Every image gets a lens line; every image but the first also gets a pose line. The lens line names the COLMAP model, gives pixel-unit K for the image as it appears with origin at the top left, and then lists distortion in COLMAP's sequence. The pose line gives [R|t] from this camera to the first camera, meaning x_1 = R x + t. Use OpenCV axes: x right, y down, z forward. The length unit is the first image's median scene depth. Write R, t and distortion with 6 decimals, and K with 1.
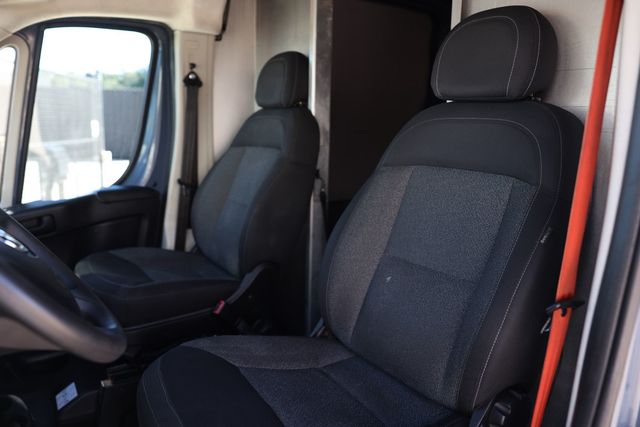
lens RADIAL K [[502.1, 0, 320.0], [0, 502.1, 213.5], [0, 0, 1]] dist [-0.111254, 0.102912]
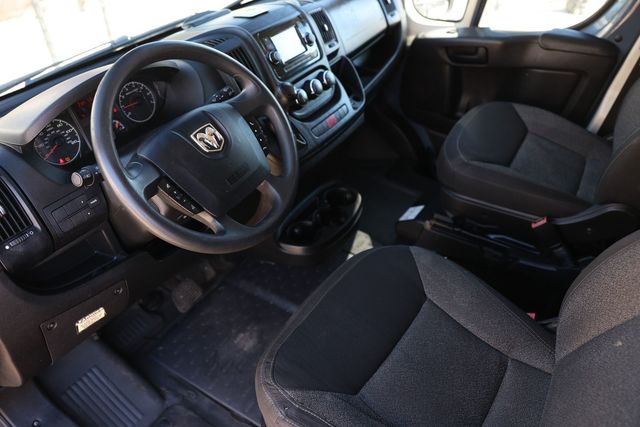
lens RADIAL K [[502.1, 0, 320.0], [0, 502.1, 213.5], [0, 0, 1]] dist [-0.111254, 0.102912]
pose [[0.440885, 0.541225, -0.716028, 0.248601], [-0.173468, 0.834086, 0.523650, -0.219957], [0.880641, -0.106662, 0.461621, 0.237819]]
